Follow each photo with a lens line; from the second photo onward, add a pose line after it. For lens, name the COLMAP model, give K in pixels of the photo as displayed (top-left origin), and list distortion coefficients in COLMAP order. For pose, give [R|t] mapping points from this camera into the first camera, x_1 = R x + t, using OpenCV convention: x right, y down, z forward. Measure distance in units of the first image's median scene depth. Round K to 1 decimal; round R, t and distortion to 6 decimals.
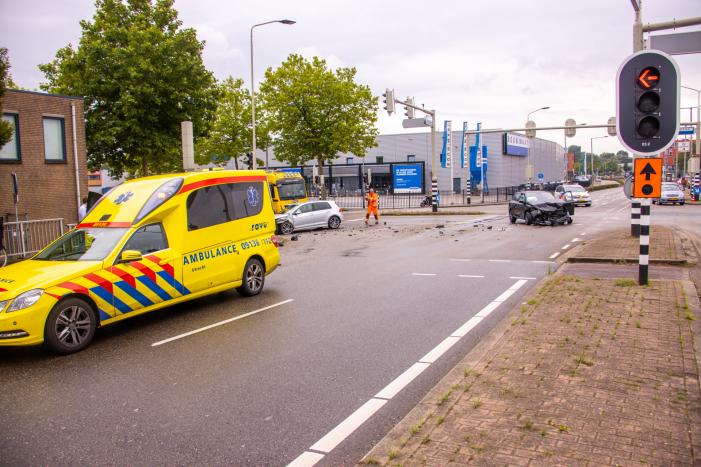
lens RADIAL K [[558.2, 0, 350.7], [0, 558.2, 237.2], [0, 0, 1]] dist [-0.165840, 0.105999]
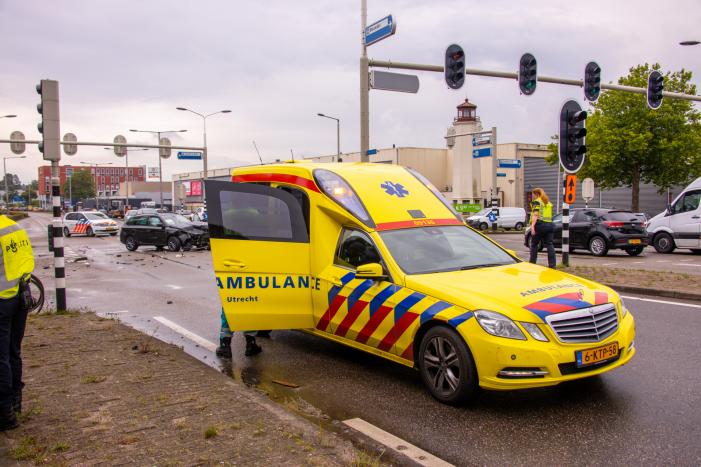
lens RADIAL K [[668.3, 0, 351.4], [0, 668.3, 222.4], [0, 0, 1]] dist [-0.139900, 0.170069]
pose [[0.532153, -0.004671, 0.846635, -0.236860], [0.082135, 0.995553, -0.046133, 0.001884], [-0.842655, 0.094088, 0.530170, 0.112917]]
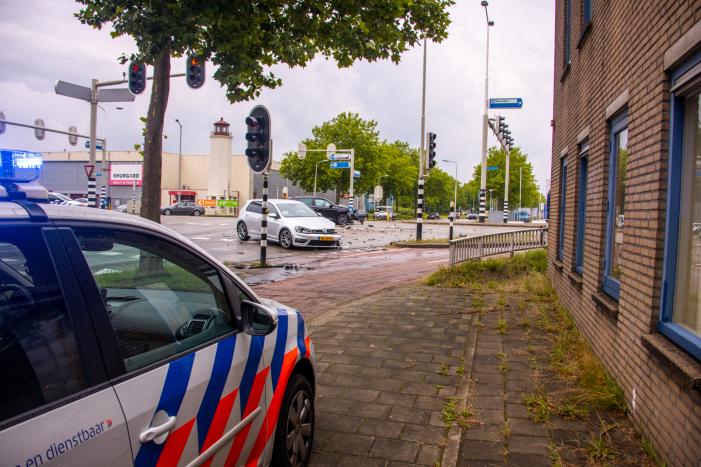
lens RADIAL K [[558.2, 0, 350.7], [0, 558.2, 237.2], [0, 0, 1]] dist [-0.165840, 0.105999]
pose [[-0.186692, -0.031178, 0.981924, -0.500481], [0.075970, 0.996045, 0.046070, -0.028302], [-0.979477, 0.083197, -0.183585, 0.684061]]
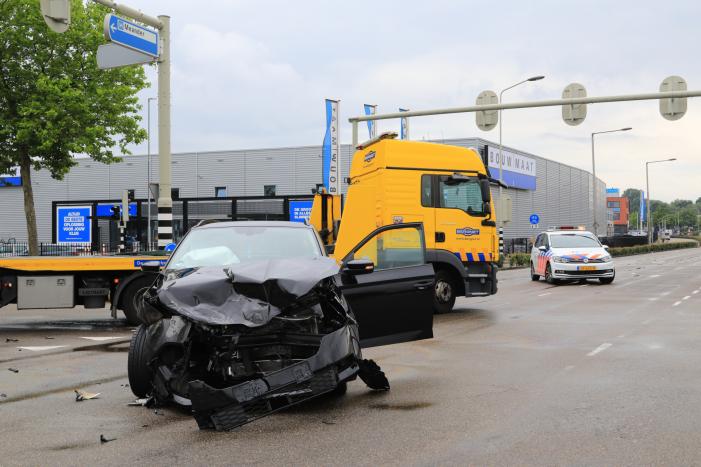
lens RADIAL K [[777.5, 0, 352.3], [0, 777.5, 236.4], [0, 0, 1]] dist [-0.010435, -0.027649]
pose [[0.999011, 0.022200, 0.038524, 0.215708], [-0.018242, 0.994800, -0.100201, -0.028799], [-0.040548, 0.099399, 0.994221, 0.412826]]
